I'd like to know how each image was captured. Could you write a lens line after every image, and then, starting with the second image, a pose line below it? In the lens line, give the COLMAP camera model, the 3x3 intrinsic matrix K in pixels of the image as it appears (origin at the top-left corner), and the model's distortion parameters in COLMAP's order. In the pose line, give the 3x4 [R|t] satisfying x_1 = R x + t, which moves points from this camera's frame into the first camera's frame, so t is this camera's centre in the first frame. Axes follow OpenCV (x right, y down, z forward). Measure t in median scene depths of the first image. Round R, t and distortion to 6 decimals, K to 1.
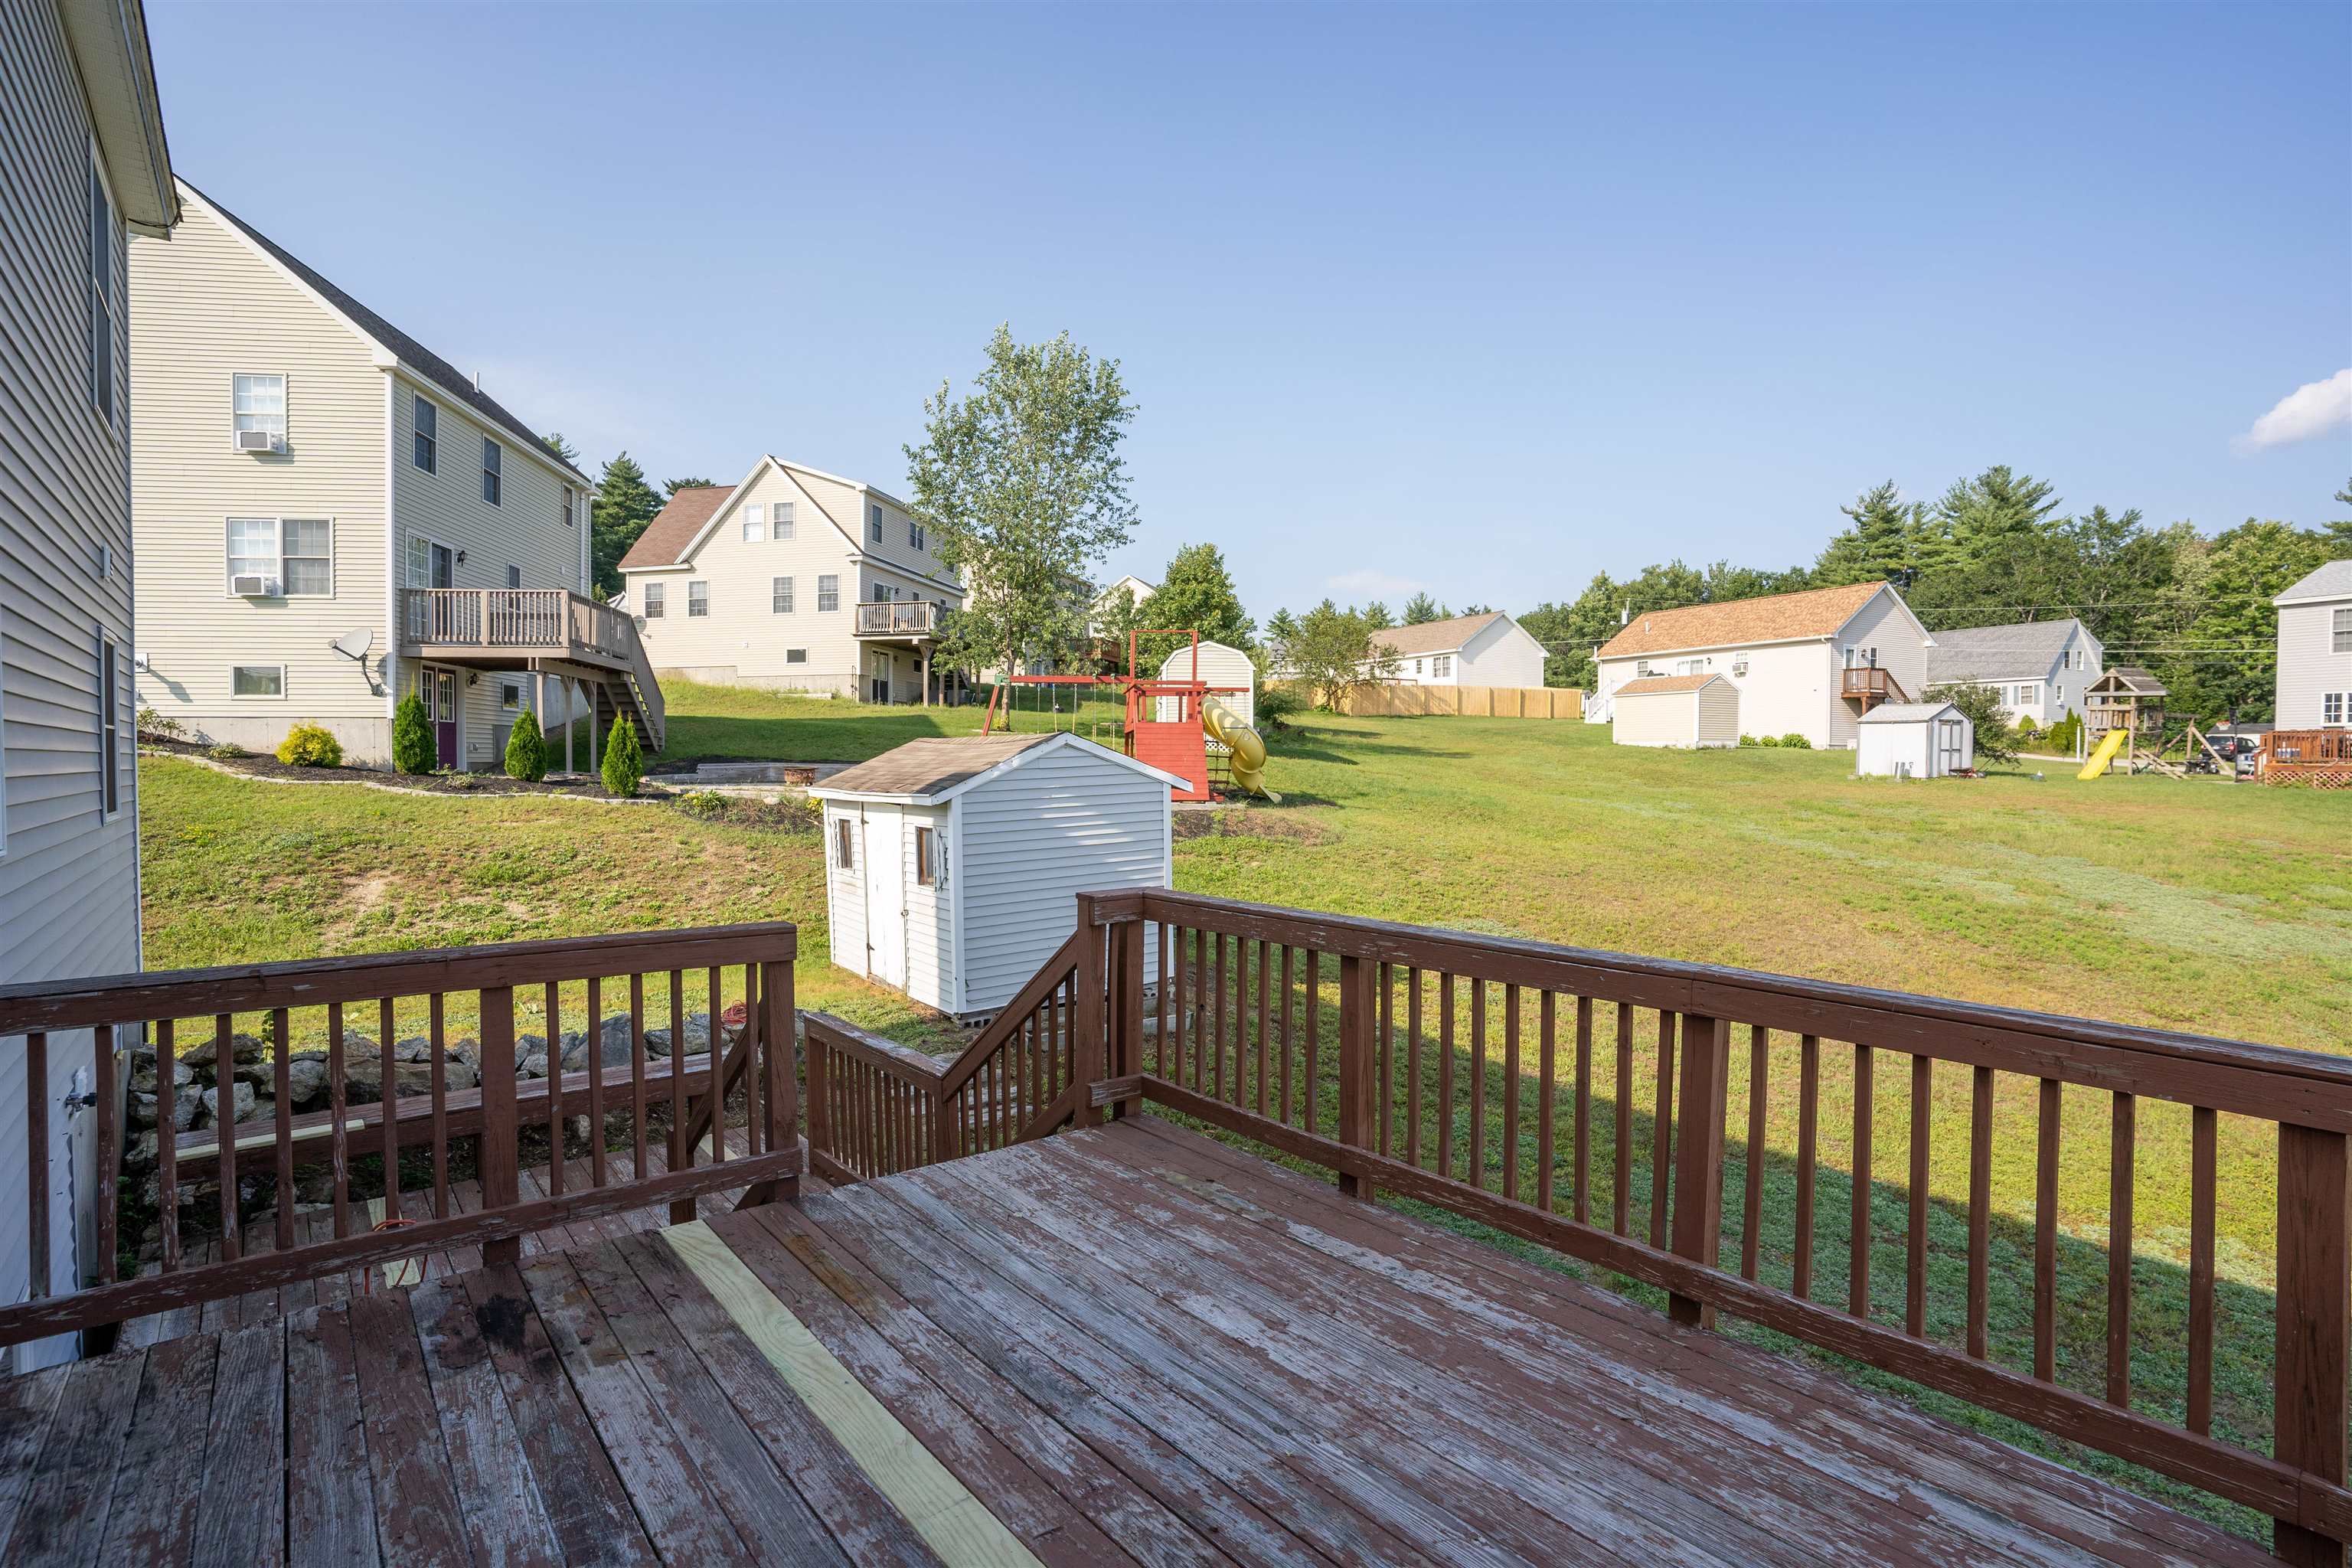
lens RADIAL K [[1138.9, 0, 1119.4], [0, 1138.9, 780.1], [0, 0, 1]] dist [-0.012305, 0.007387]
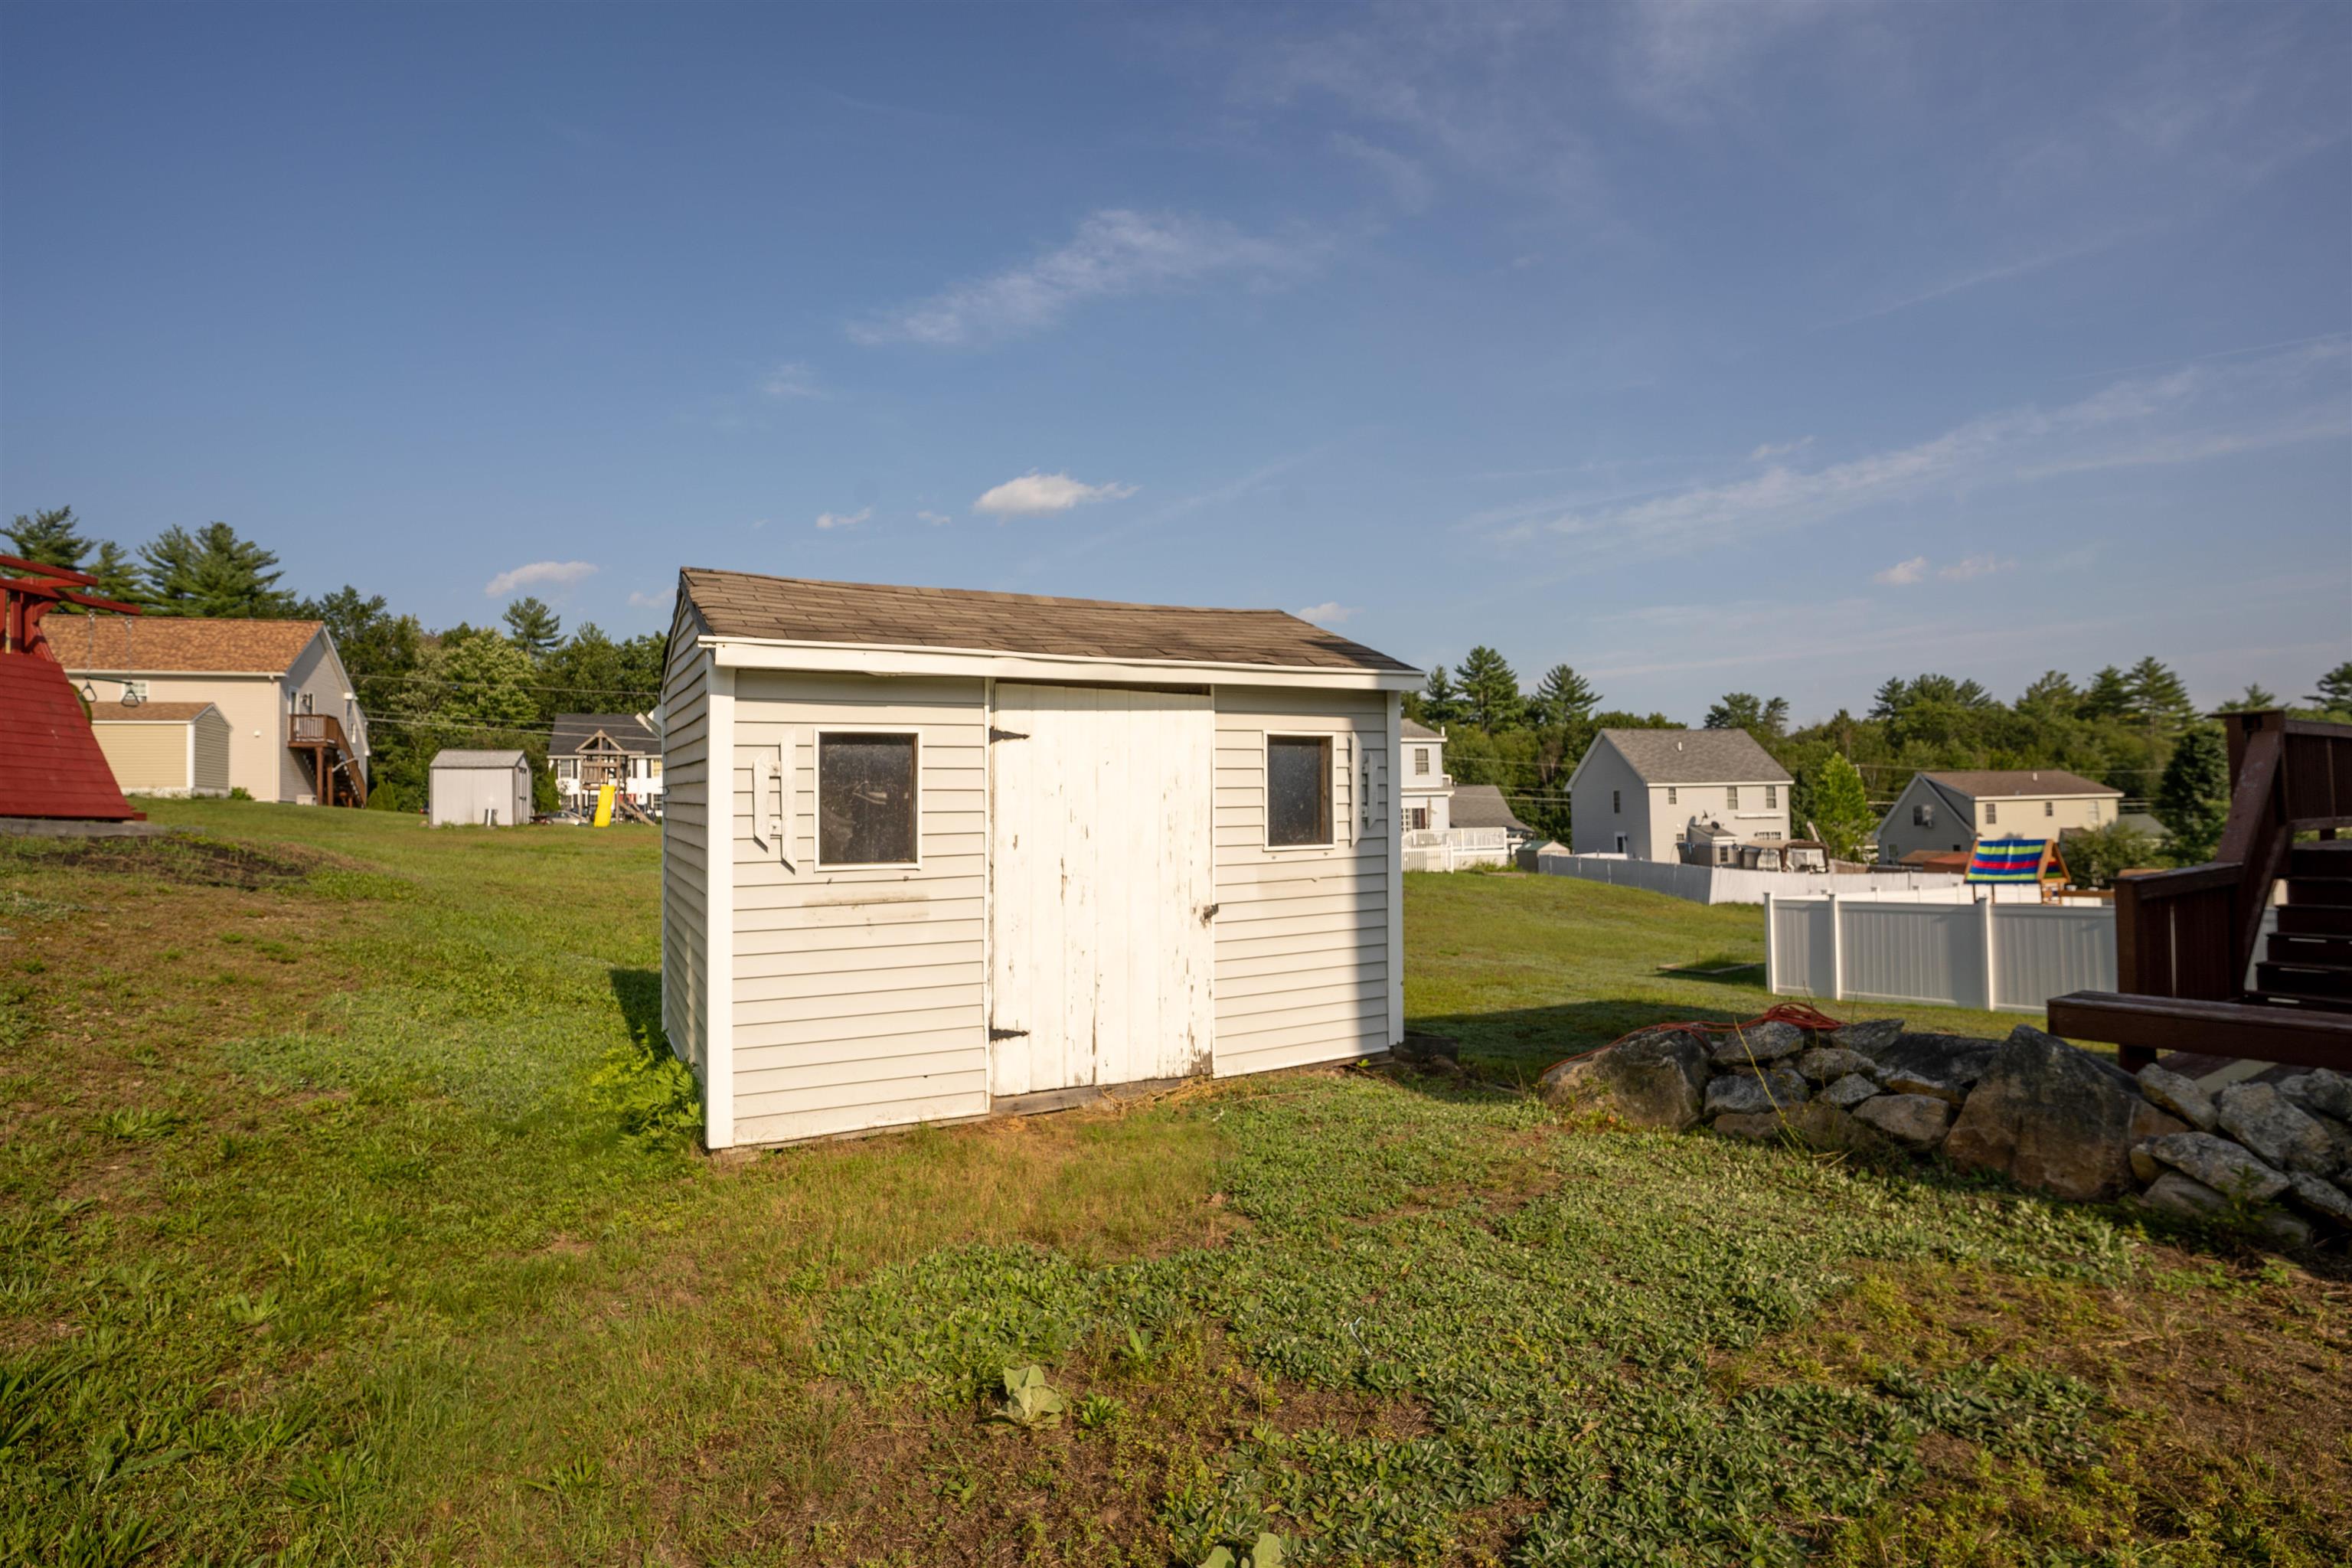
lens RADIAL K [[1138.9, 0, 1232.0], [0, 1138.9, 787.4], [0, 0, 1]] dist [-0.012305, 0.007387]
pose [[0.113535, 0.019834, 0.993336, -0.068421], [0.049483, 0.998447, -0.025592, 0.007660], [-0.992301, 0.052059, 0.112377, 0.098858]]
